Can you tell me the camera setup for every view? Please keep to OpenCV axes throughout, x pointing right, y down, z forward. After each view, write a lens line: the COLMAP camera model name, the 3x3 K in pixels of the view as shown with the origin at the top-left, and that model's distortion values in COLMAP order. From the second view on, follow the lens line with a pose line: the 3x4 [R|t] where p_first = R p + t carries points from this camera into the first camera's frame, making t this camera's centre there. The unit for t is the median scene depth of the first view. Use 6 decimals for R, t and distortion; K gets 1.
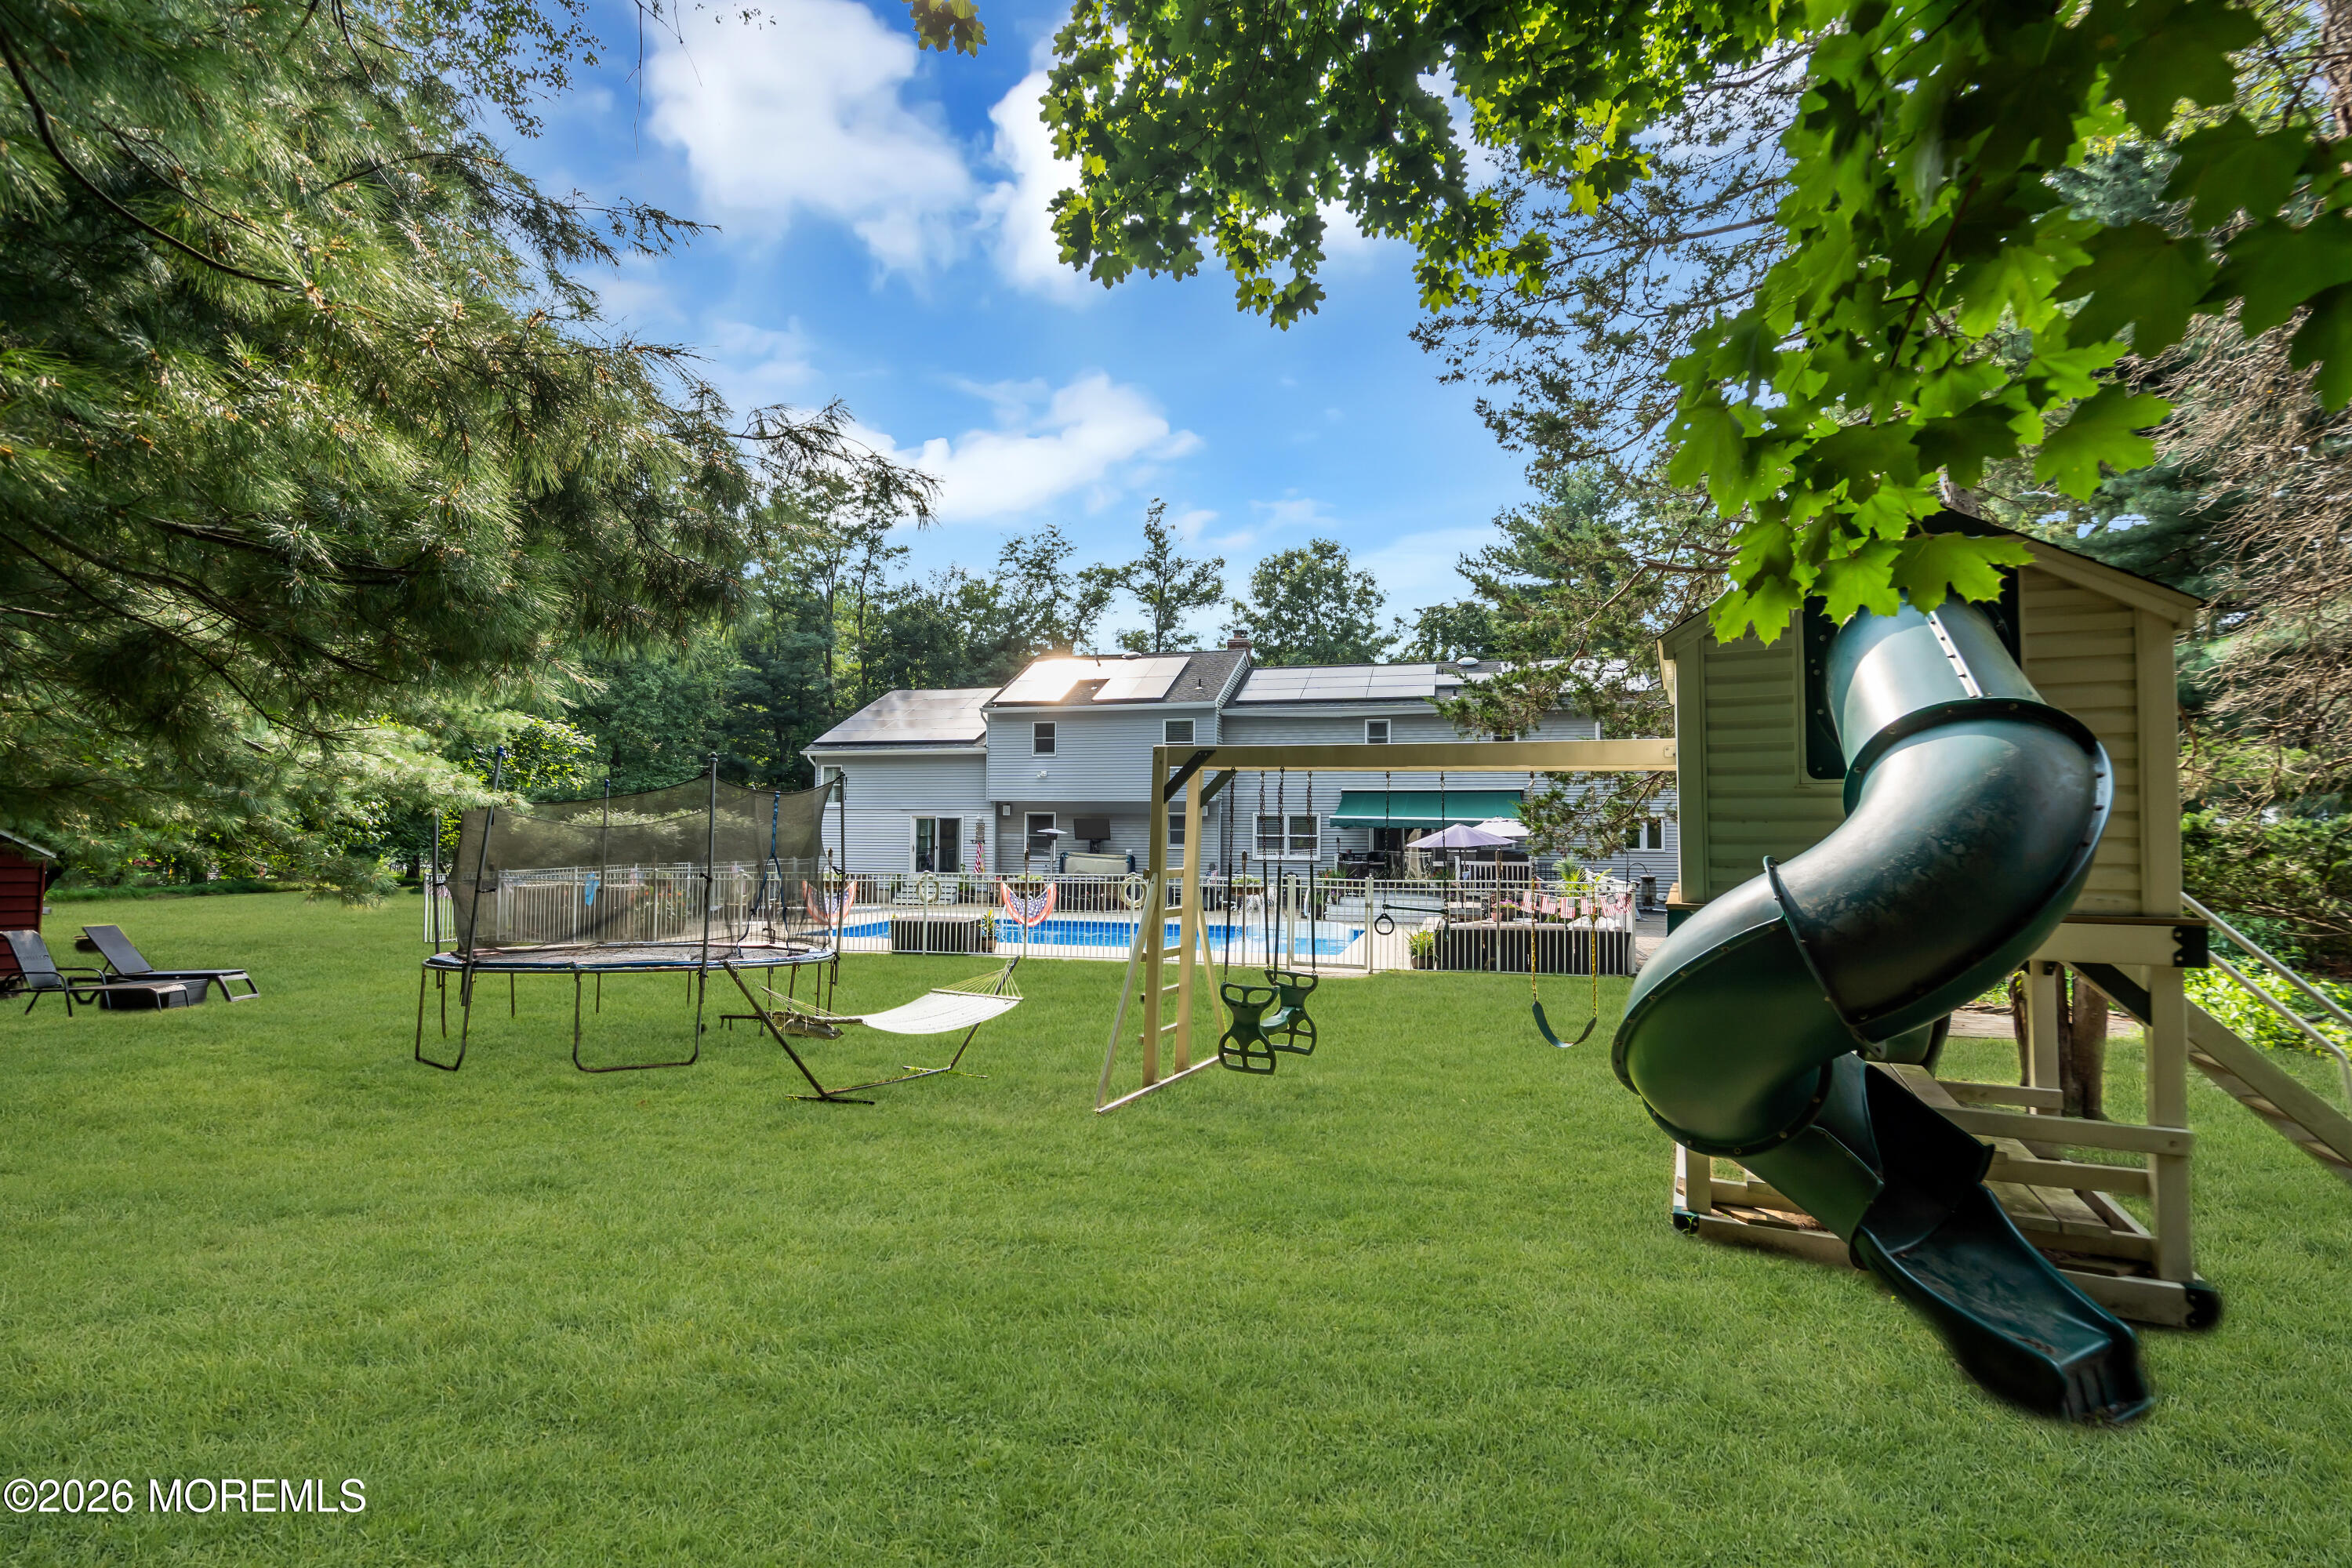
lens RADIAL K [[1121.8, 0, 1176.0], [0, 1121.8, 784.0], [0, 0, 1]] dist [-0.000309, -0.000867]
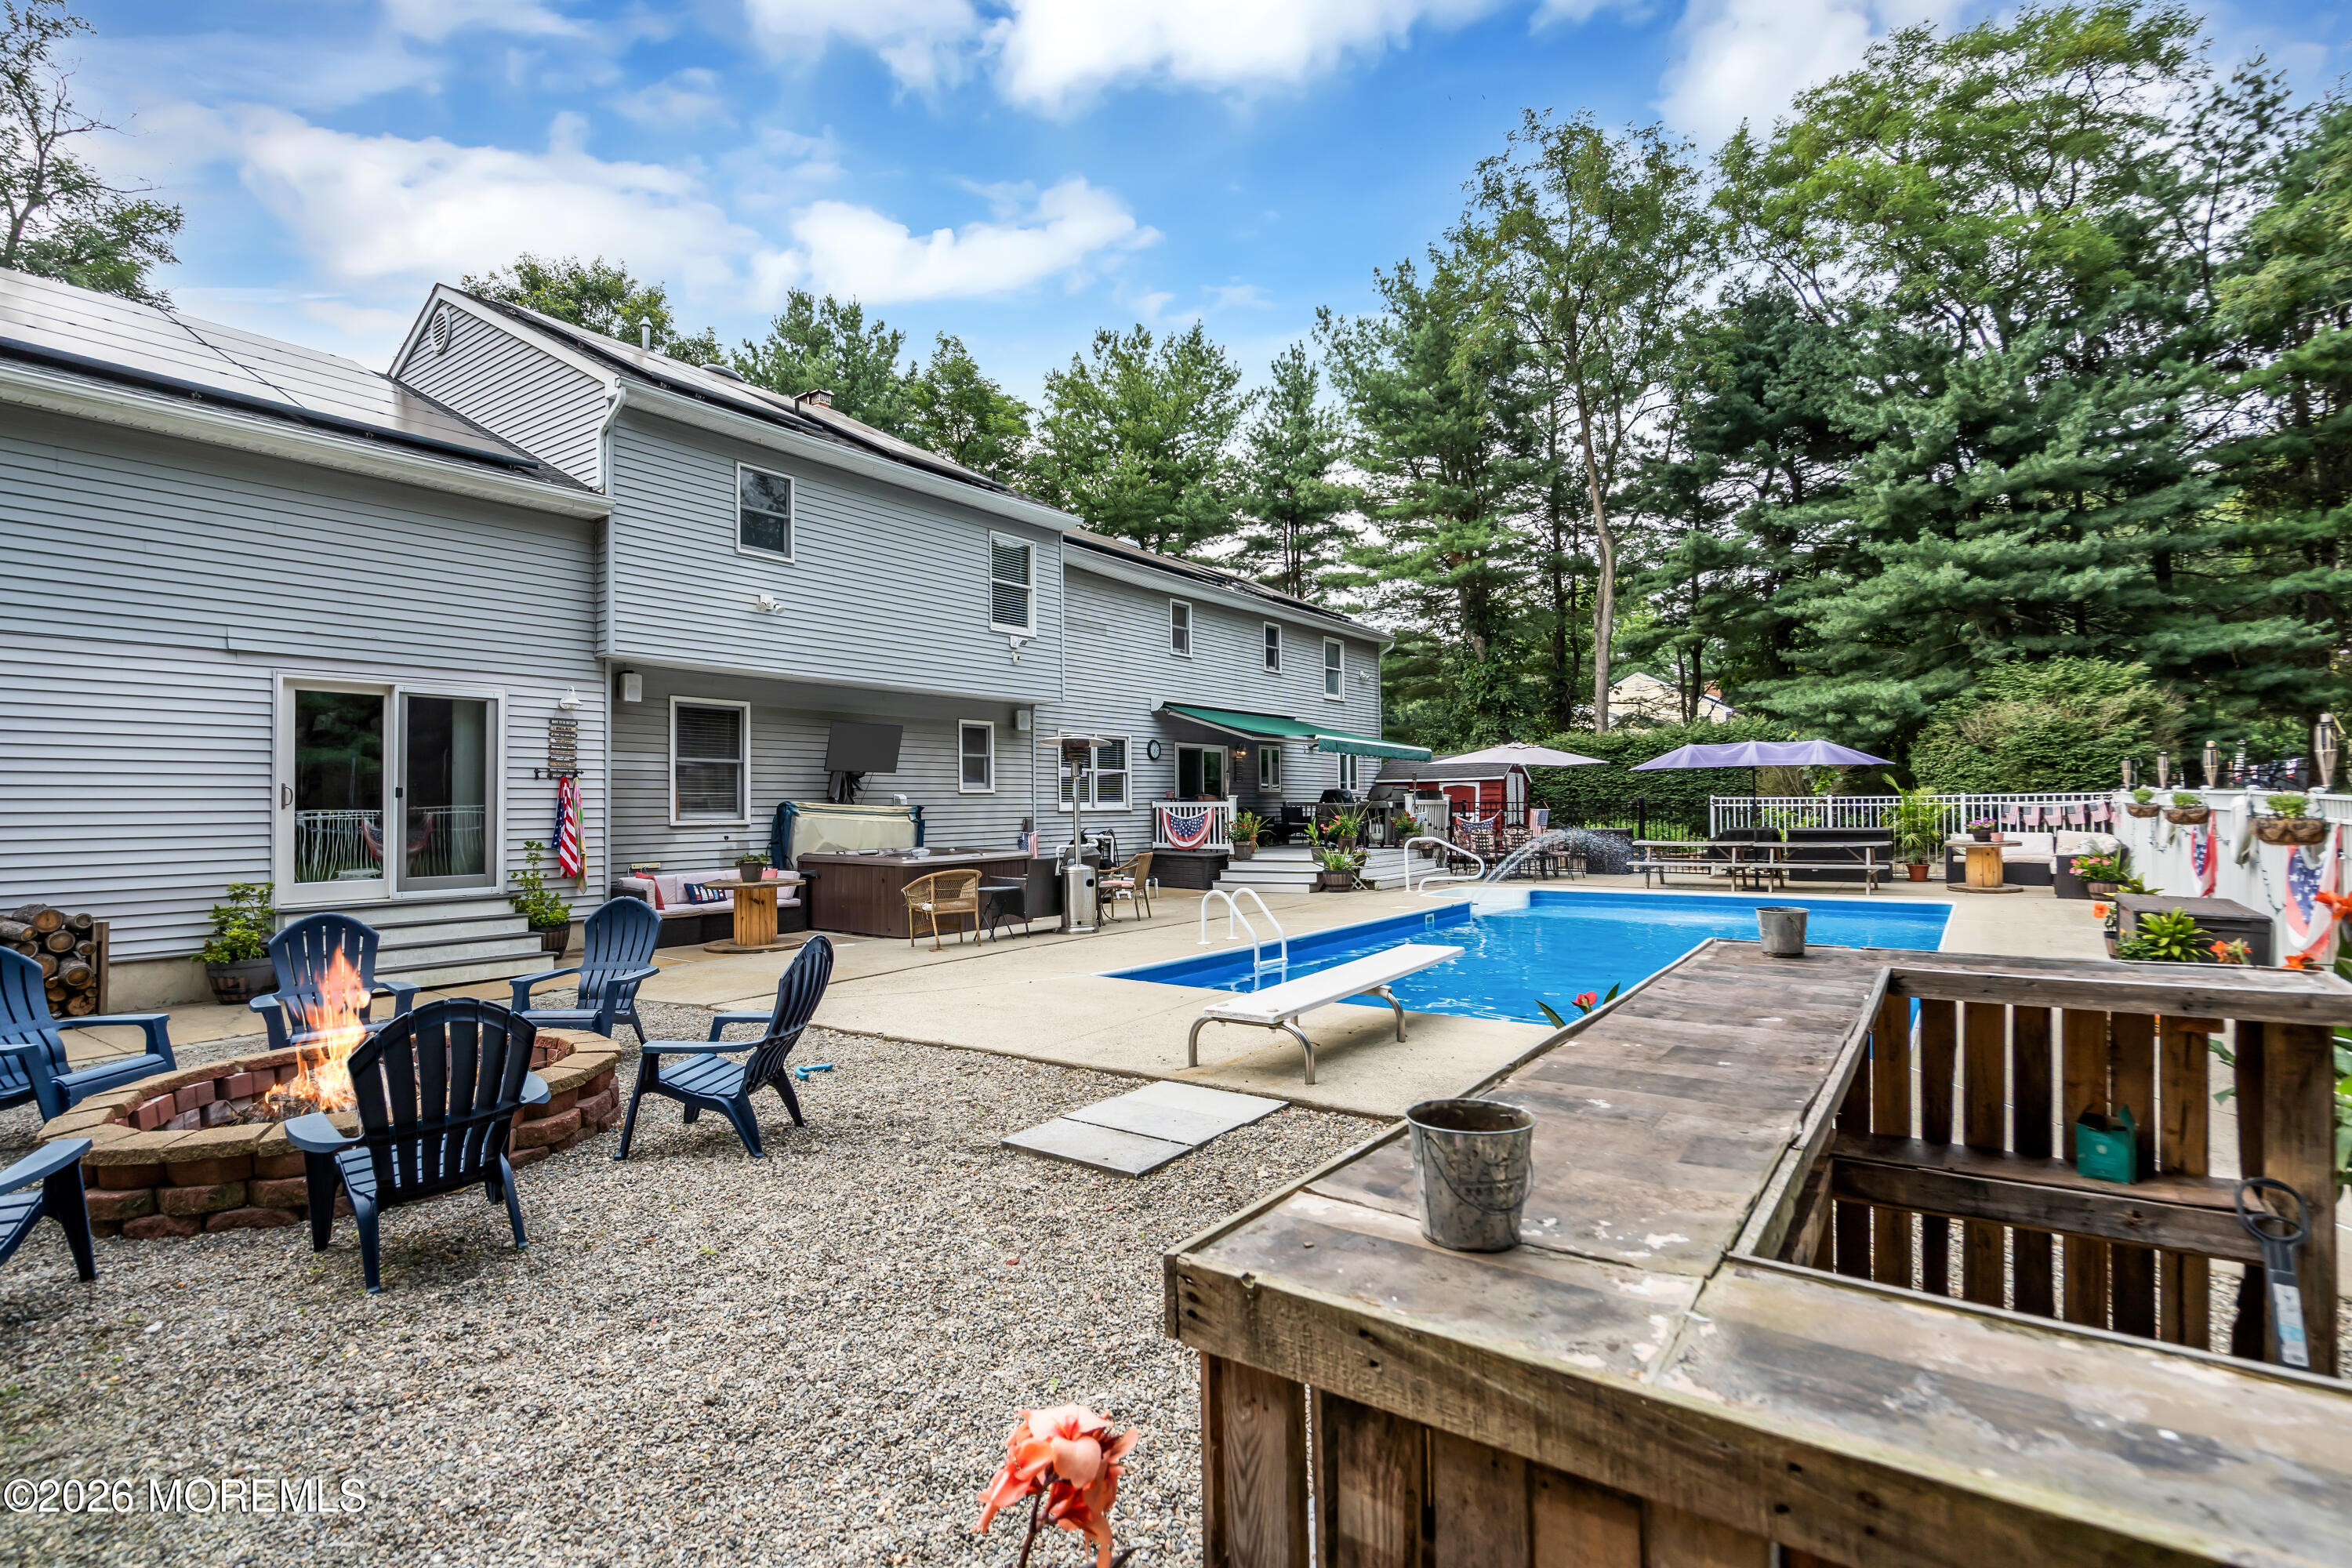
lens RADIAL K [[1121.8, 0, 1176.0], [0, 1121.8, 784.0], [0, 0, 1]] dist [-0.000309, -0.000867]
pose [[0.343903, 0.011951, 0.938929, -0.425695], [-0.022667, 0.999733, -0.004422, 0.051722], [-0.938732, -0.019762, 0.344082, 0.714025]]
